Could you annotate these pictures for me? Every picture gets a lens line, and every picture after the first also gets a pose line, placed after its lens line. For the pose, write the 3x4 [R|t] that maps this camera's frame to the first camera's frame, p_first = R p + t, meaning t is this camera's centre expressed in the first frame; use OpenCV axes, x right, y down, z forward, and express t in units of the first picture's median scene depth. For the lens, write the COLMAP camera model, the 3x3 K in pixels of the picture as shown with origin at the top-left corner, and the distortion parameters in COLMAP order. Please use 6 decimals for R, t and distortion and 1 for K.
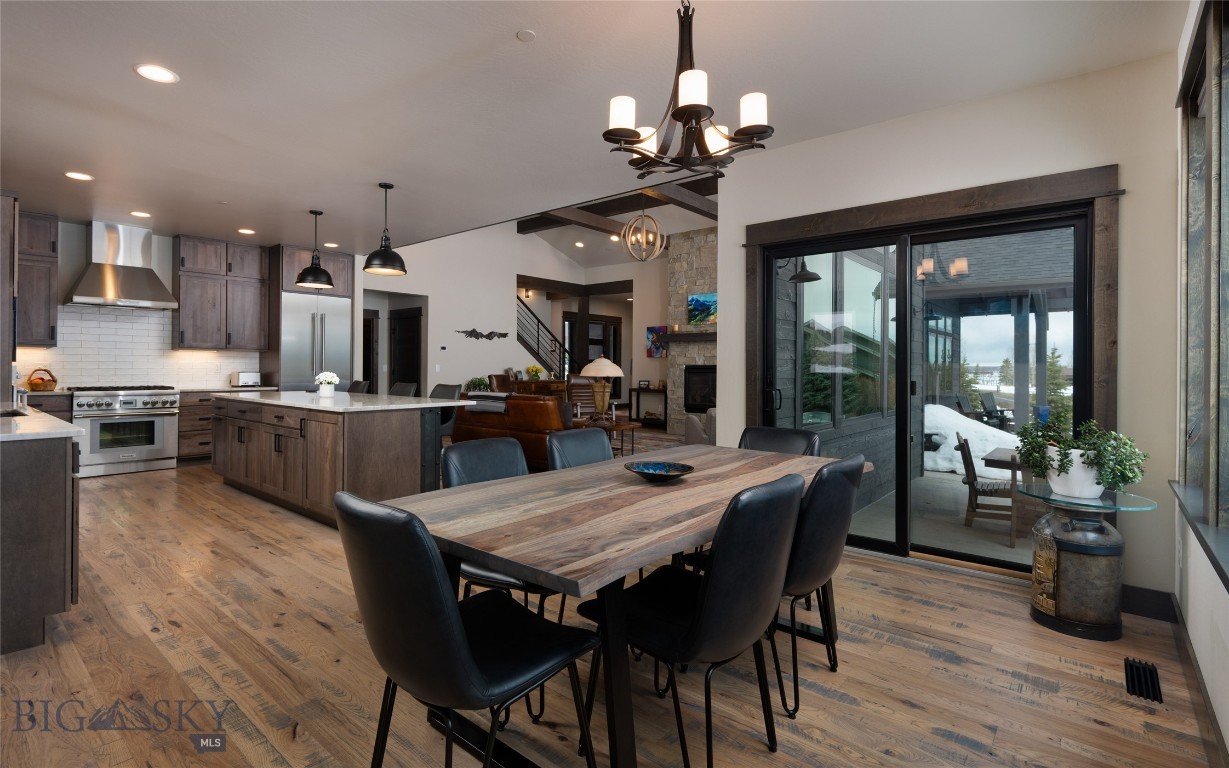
lens RADIAL K [[578.8, 0, 614.5], [0, 578.8, 366.2], [0, 0, 1]] dist [0.000028, -0.000003]
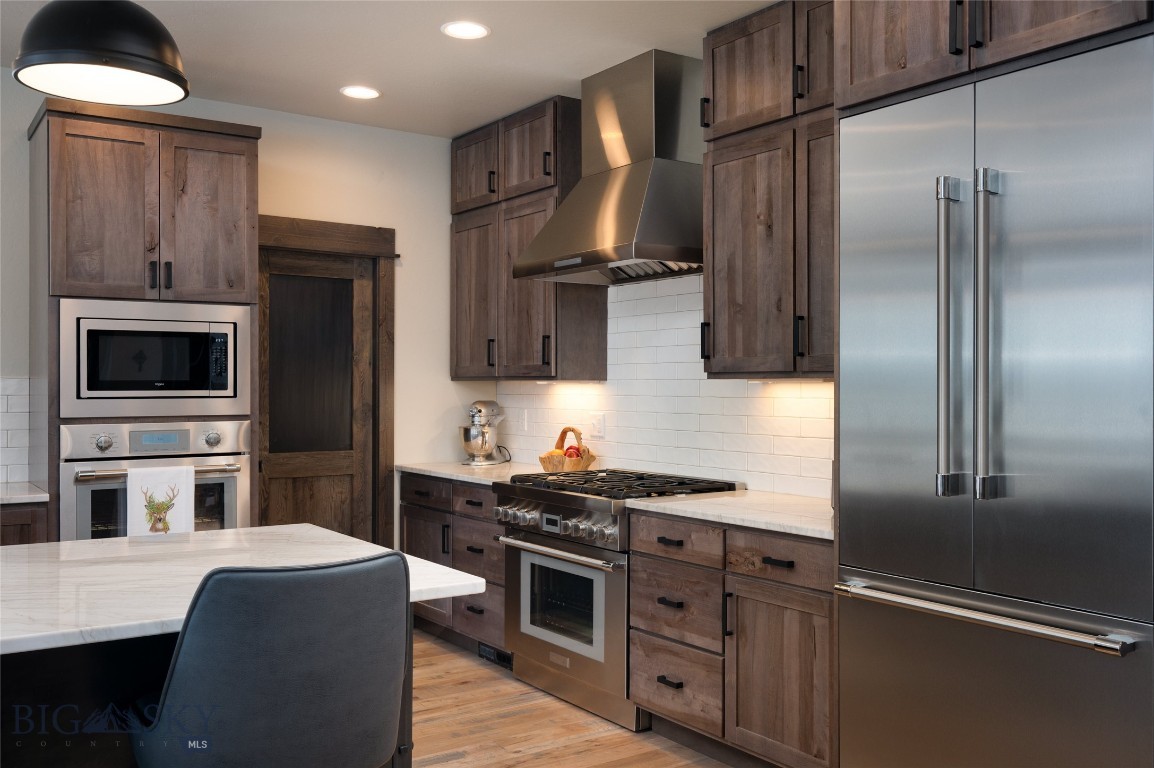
lens RADIAL K [[1030.2, 0, 576.9], [0, 1030.2, 384.1], [0, 0, 1]] dist [-0.001810, -0.000709]
pose [[-0.269673, -0.008686, -0.962913, -0.158364], [-0.000823, 0.999961, -0.008790, -0.020679], [0.962952, -0.001578, -0.269670, 1.068161]]
